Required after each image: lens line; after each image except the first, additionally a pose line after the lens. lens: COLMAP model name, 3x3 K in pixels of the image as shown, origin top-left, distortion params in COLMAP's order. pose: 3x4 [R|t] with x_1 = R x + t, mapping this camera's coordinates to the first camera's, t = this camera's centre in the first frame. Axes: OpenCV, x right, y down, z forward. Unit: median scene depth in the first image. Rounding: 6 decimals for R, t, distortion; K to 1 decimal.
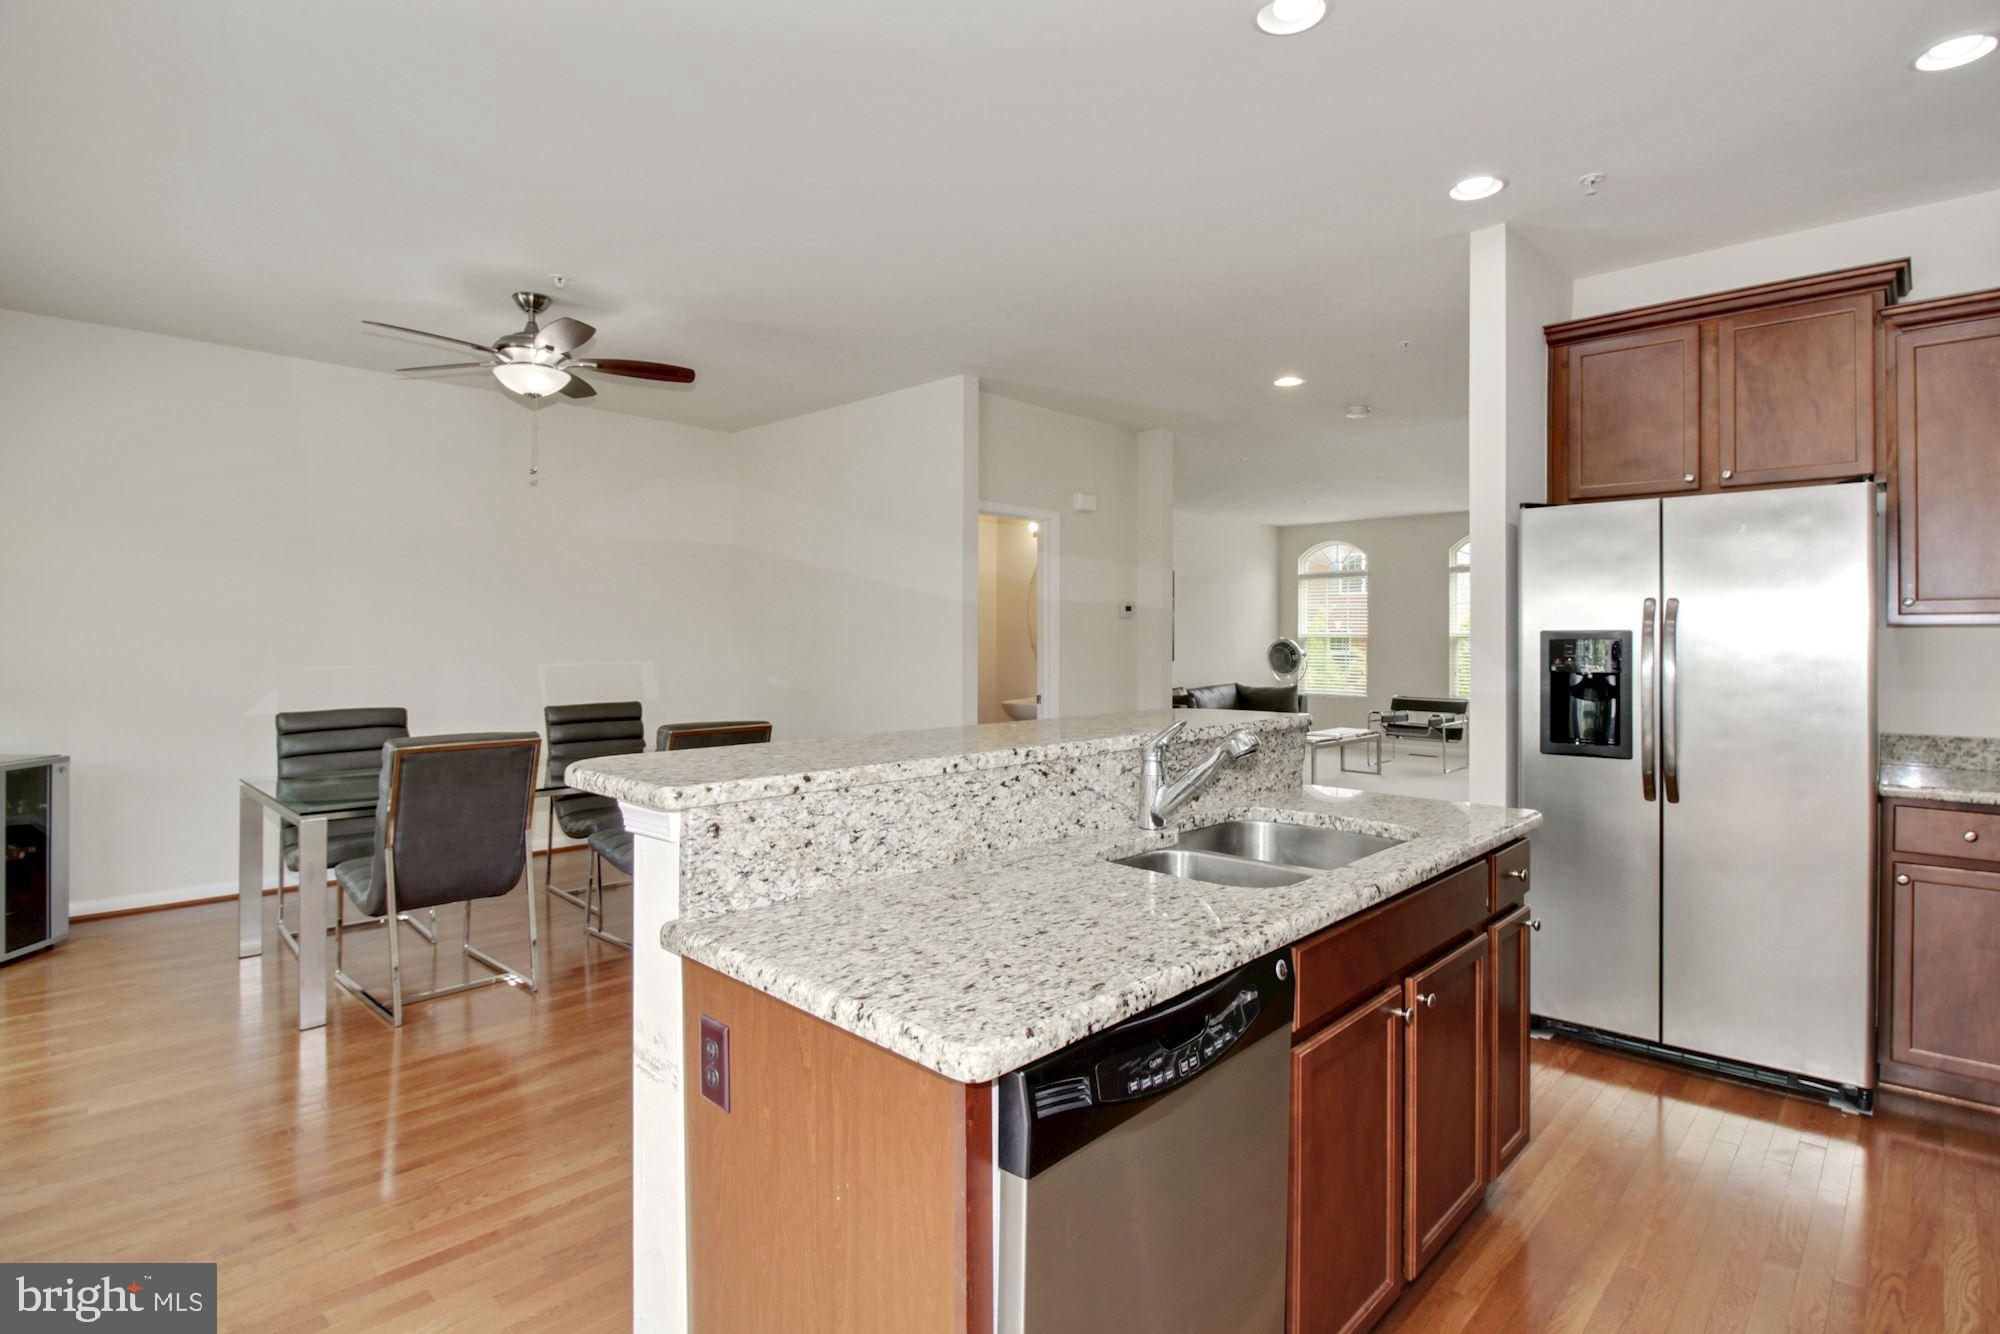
lens RADIAL K [[974.4, 0, 972.5], [0, 974.4, 628.8], [0, 0, 1]] dist [-0.007926, -0.005010]
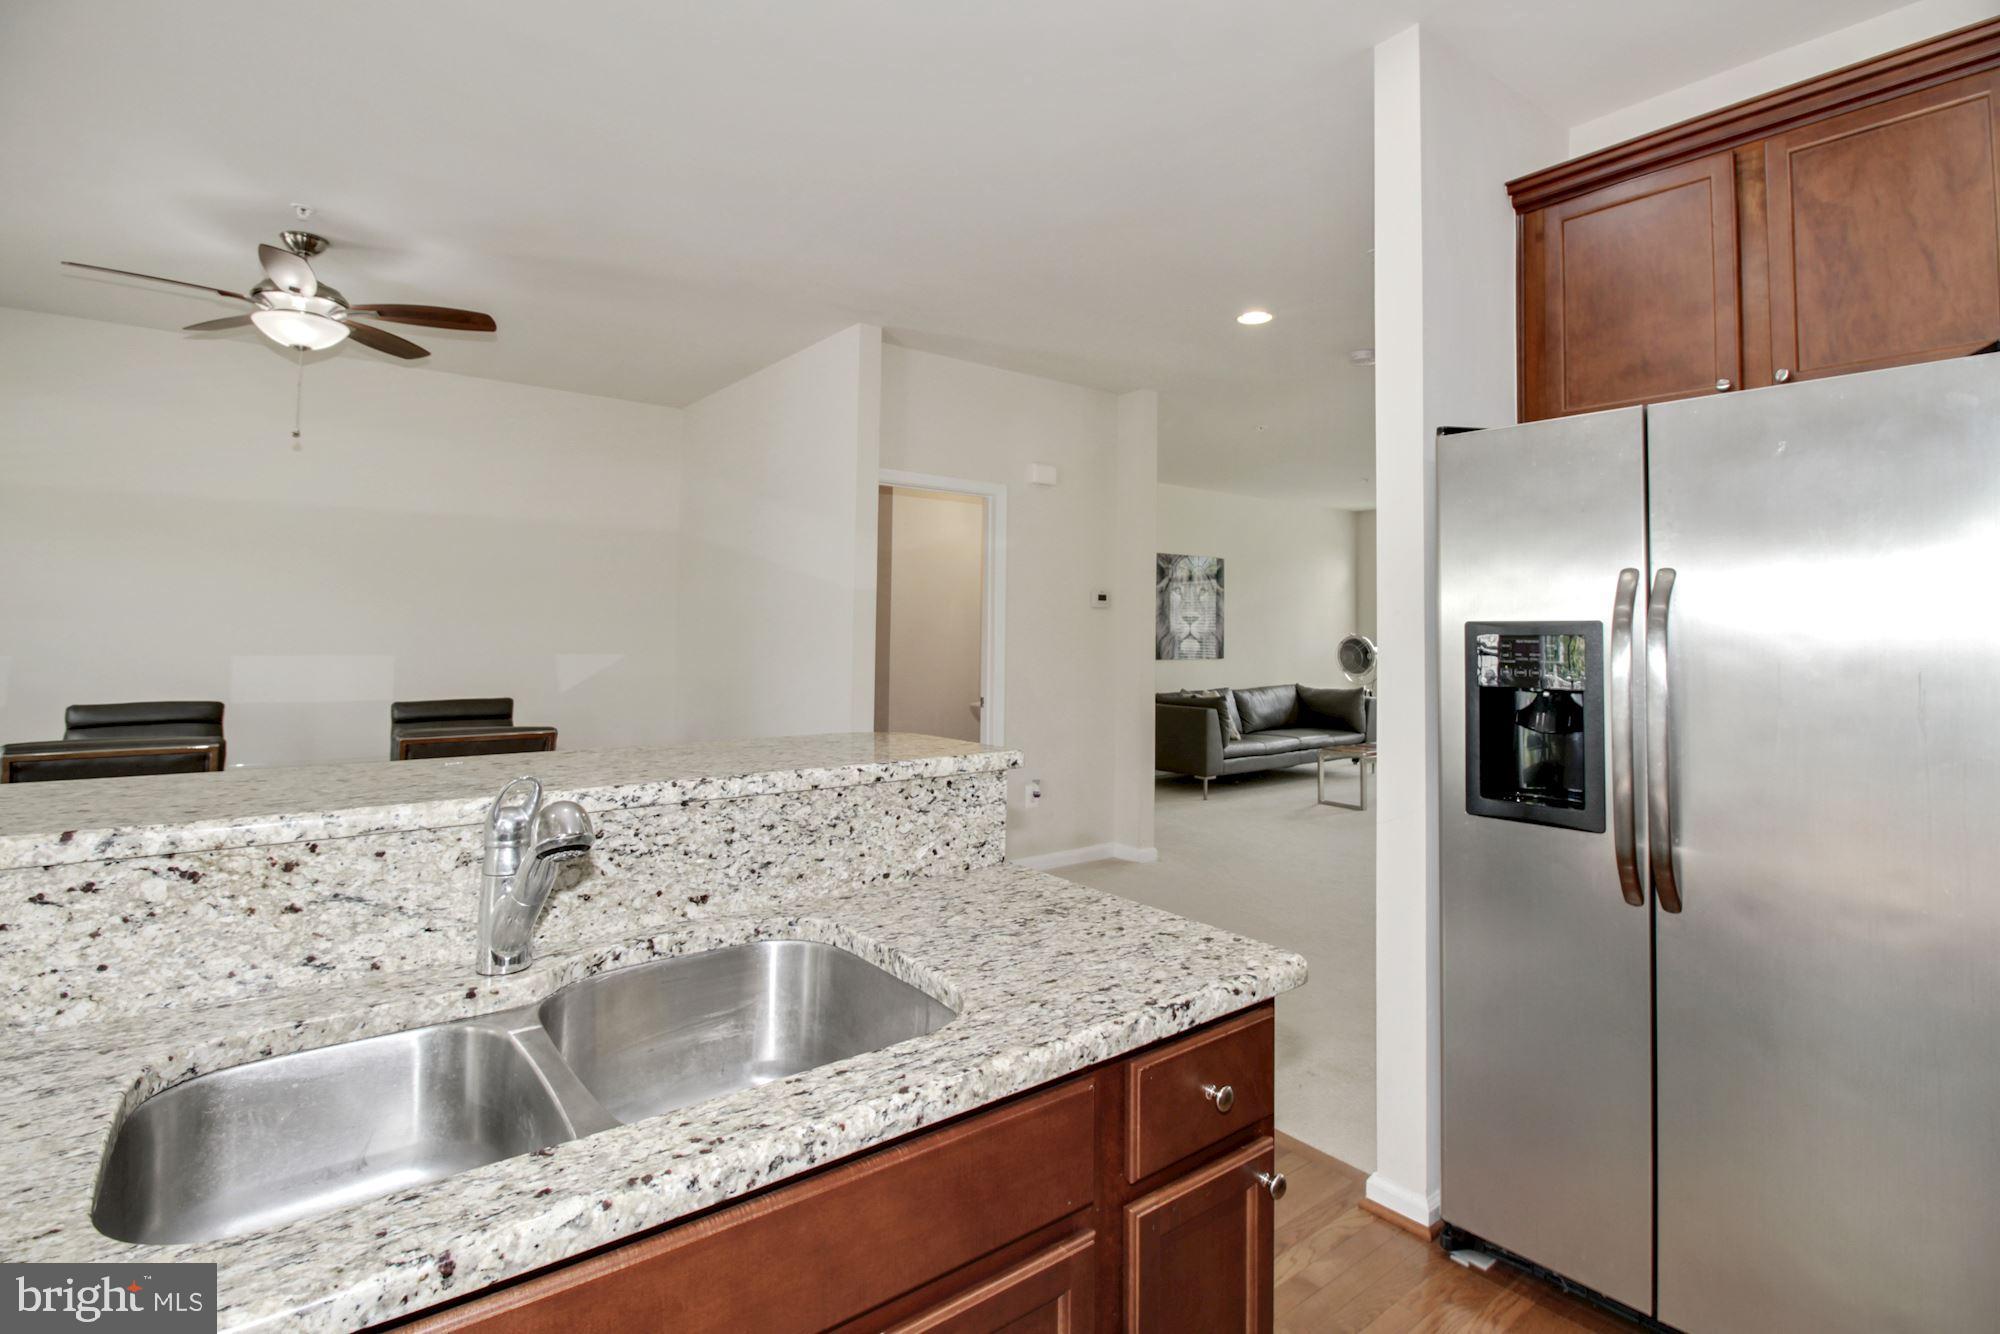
lens RADIAL K [[974.4, 0, 938.1], [0, 974.4, 599.8], [0, 0, 1]] dist [-0.007926, -0.005010]
pose [[0.989212, 0.002319, -0.146474, 0.295155], [-0.005840, 0.999704, -0.023614, 0.005155], [0.146376, 0.024215, 0.988933, 0.268286]]
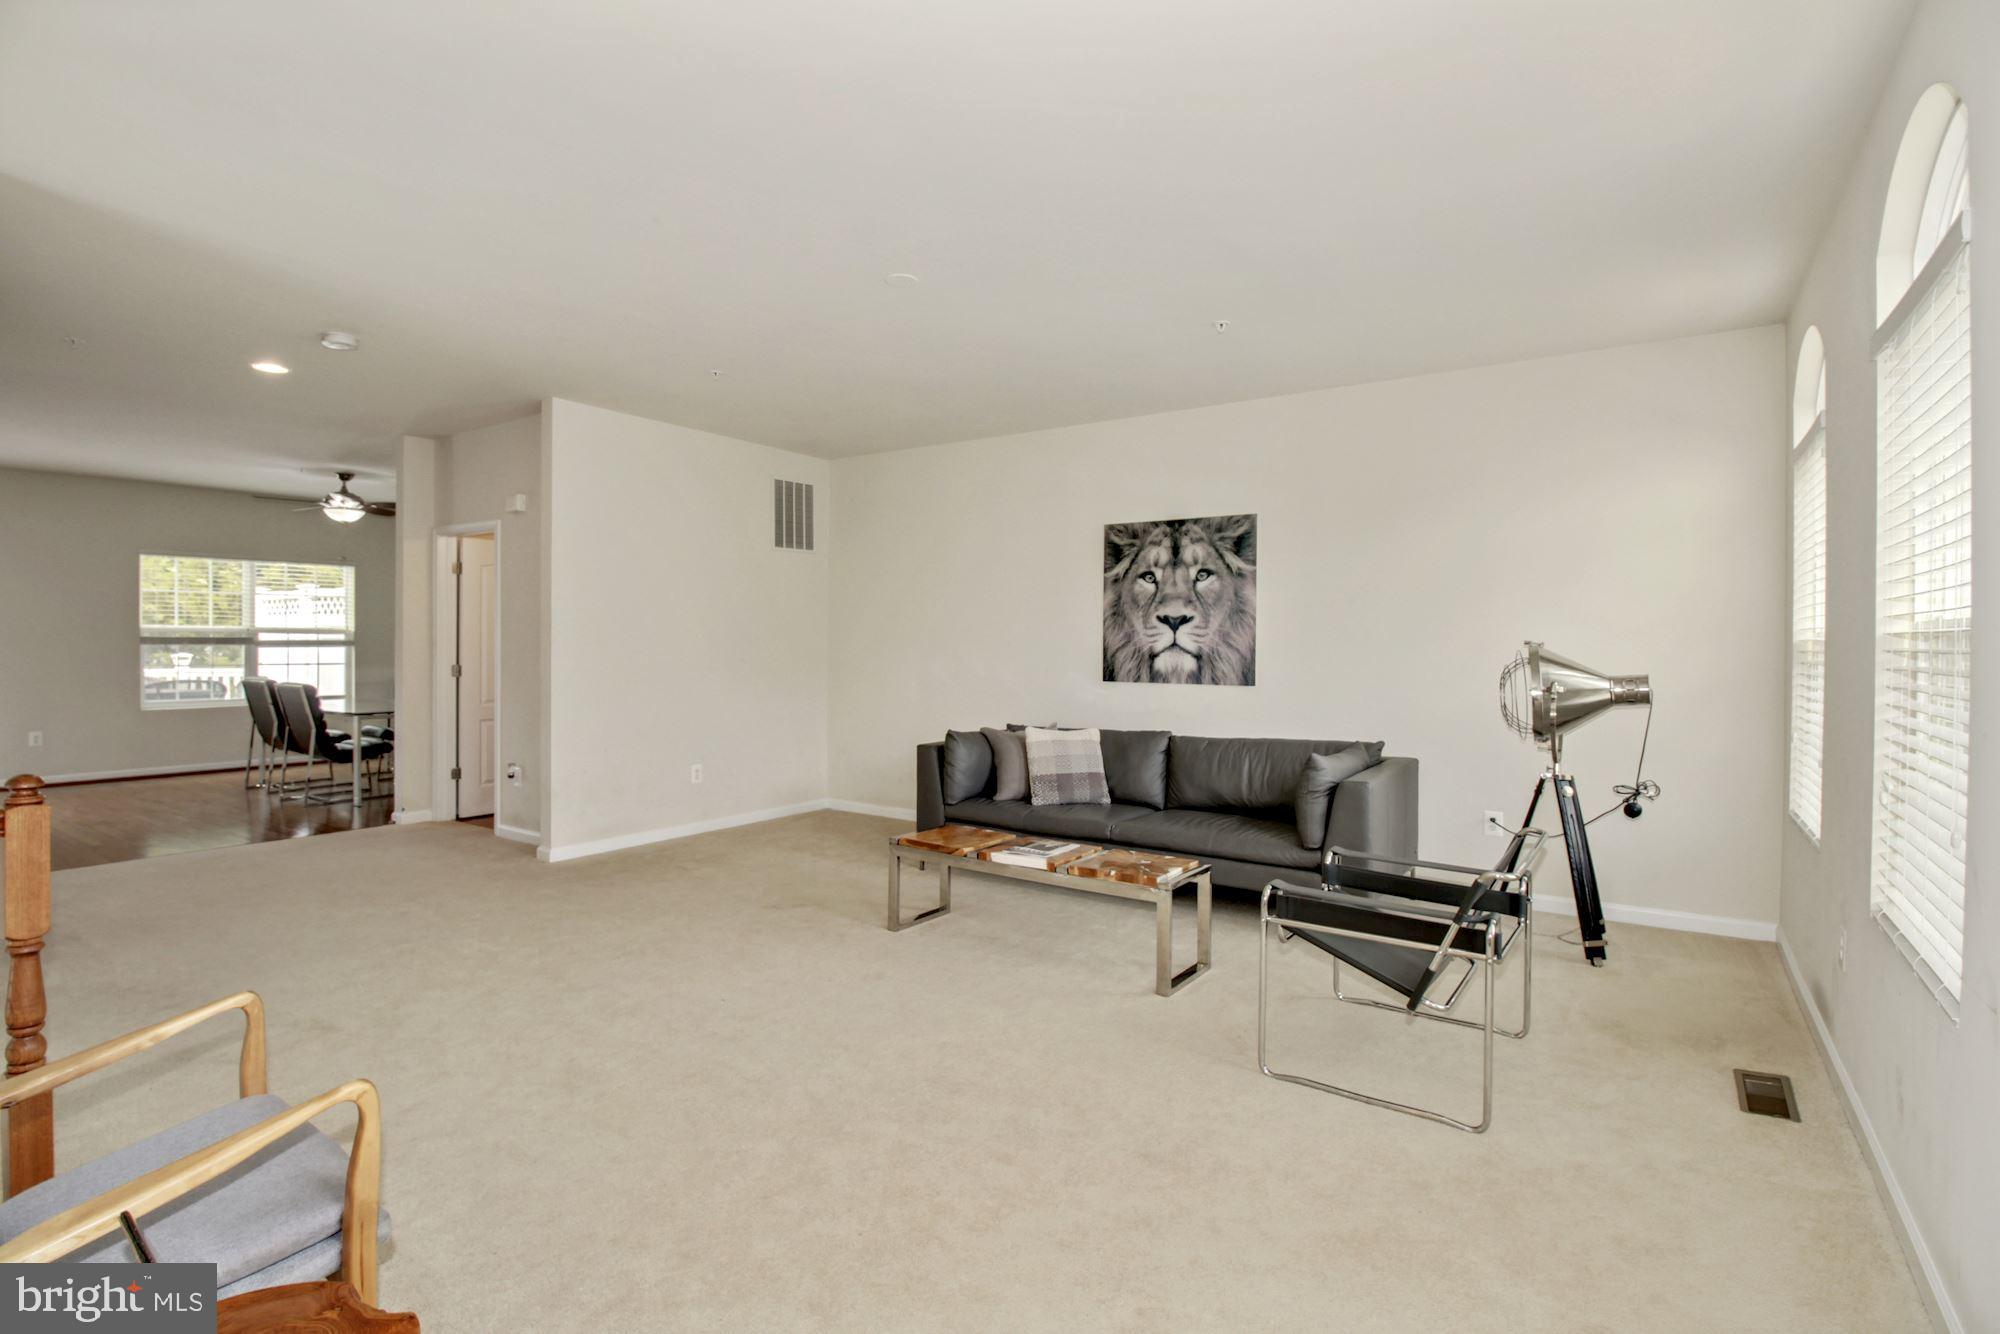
lens RADIAL K [[974.4, 0, 1008.0], [0, 974.4, 637.0], [0, 0, 1]] dist [-0.007926, -0.005010]
pose [[0.166360, 0.001254, -0.986064, 2.648661], [0.009805, 0.999948, 0.002925, 0.013474], [0.986016, -0.010155, 0.166339, 2.940235]]
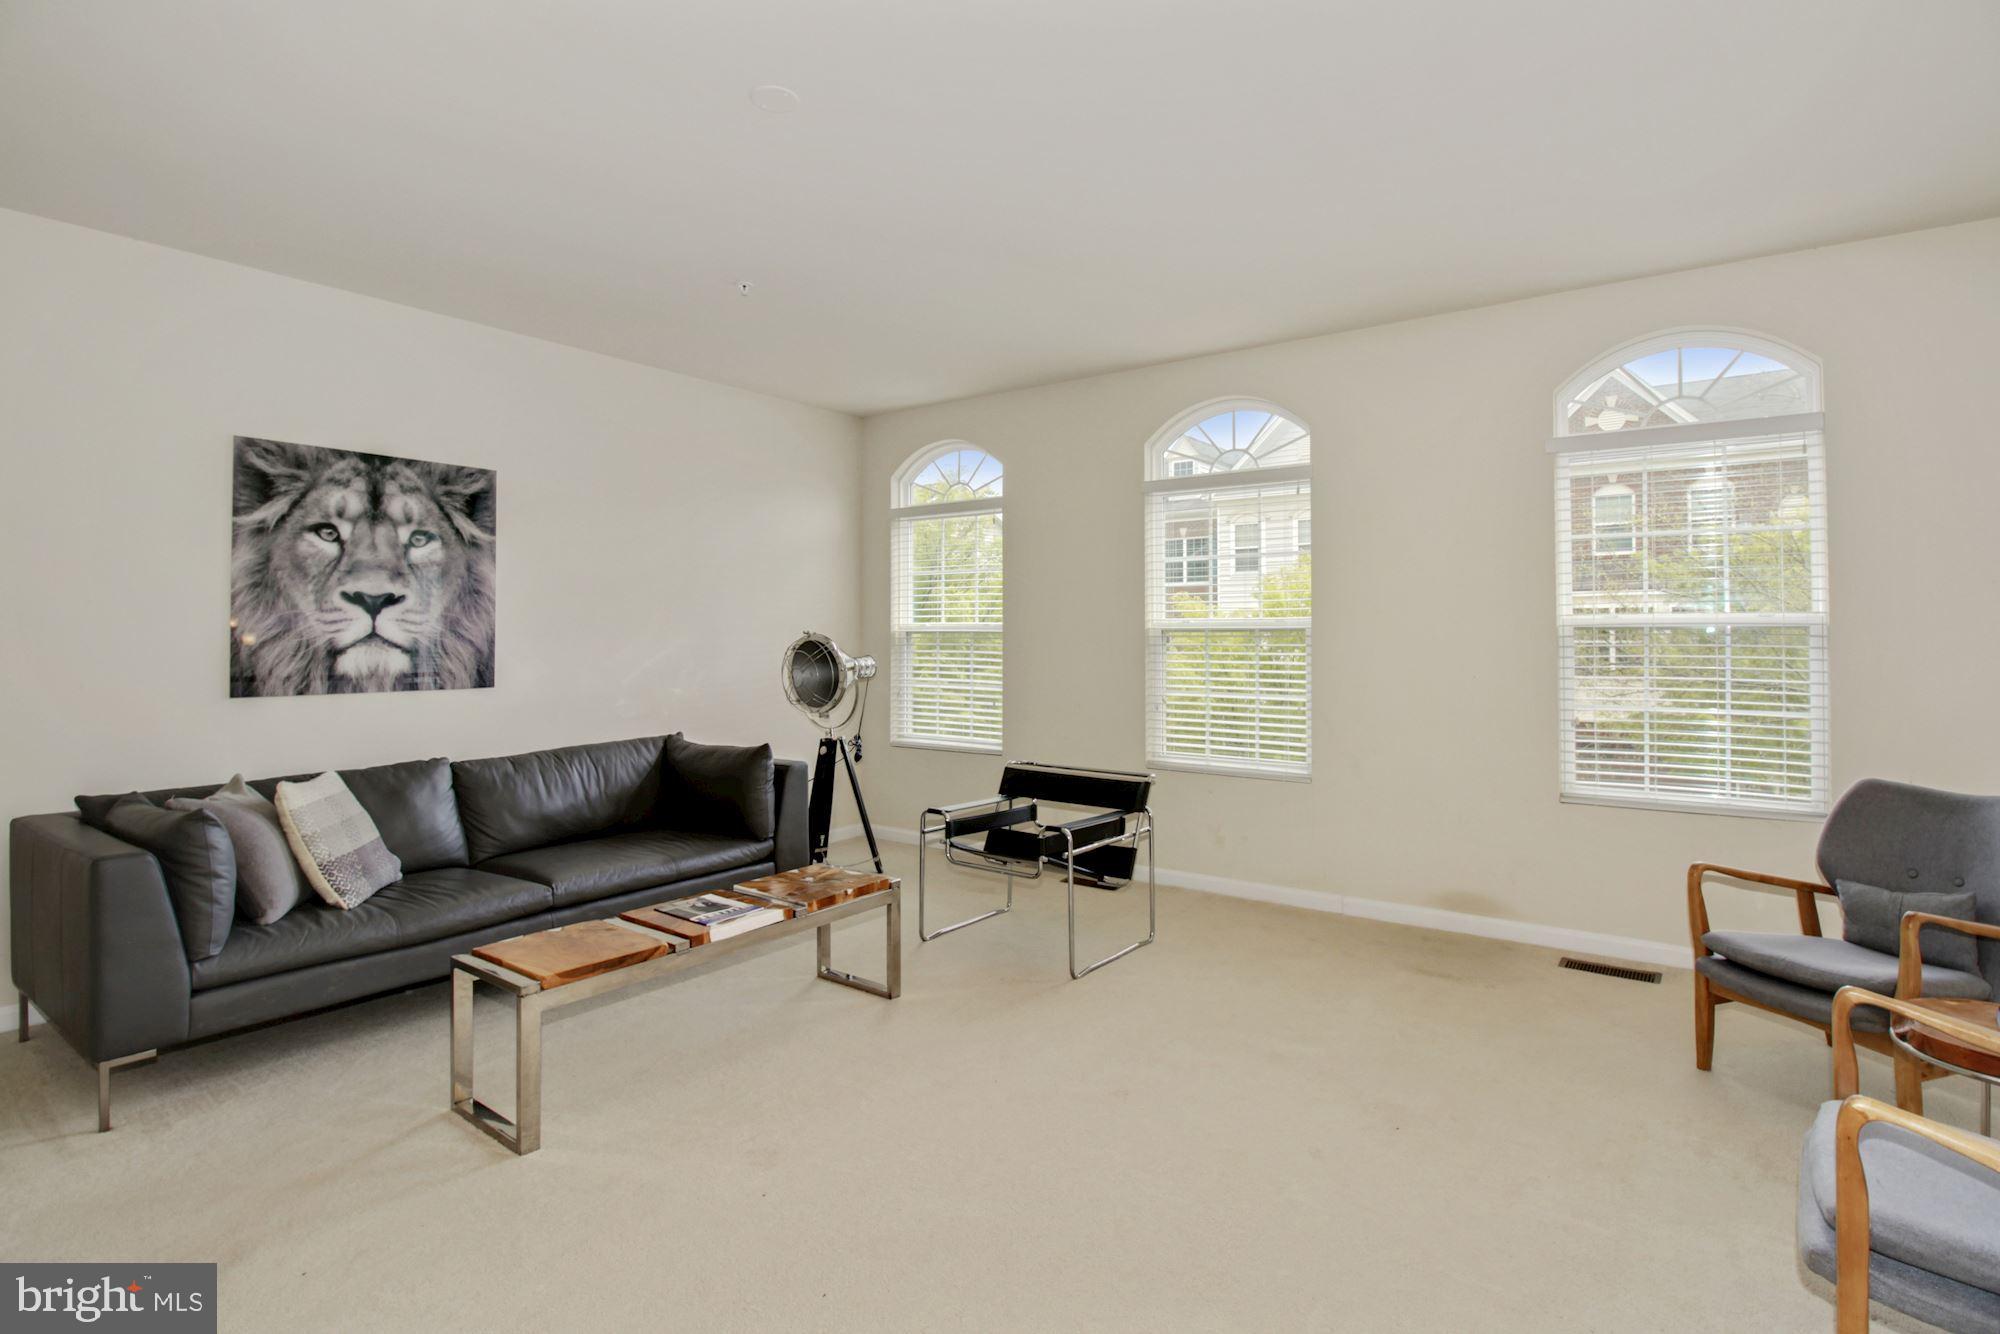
lens RADIAL K [[974.4, 0, 965.0], [0, 974.4, 632.5], [0, 0, 1]] dist [-0.007926, -0.005010]
pose [[0.992013, -0.000702, 0.126136, 1.336319], [-0.000070, 0.999981, 0.006118, 0.026247], [-0.126138, -0.006078, 0.991994, 2.114845]]
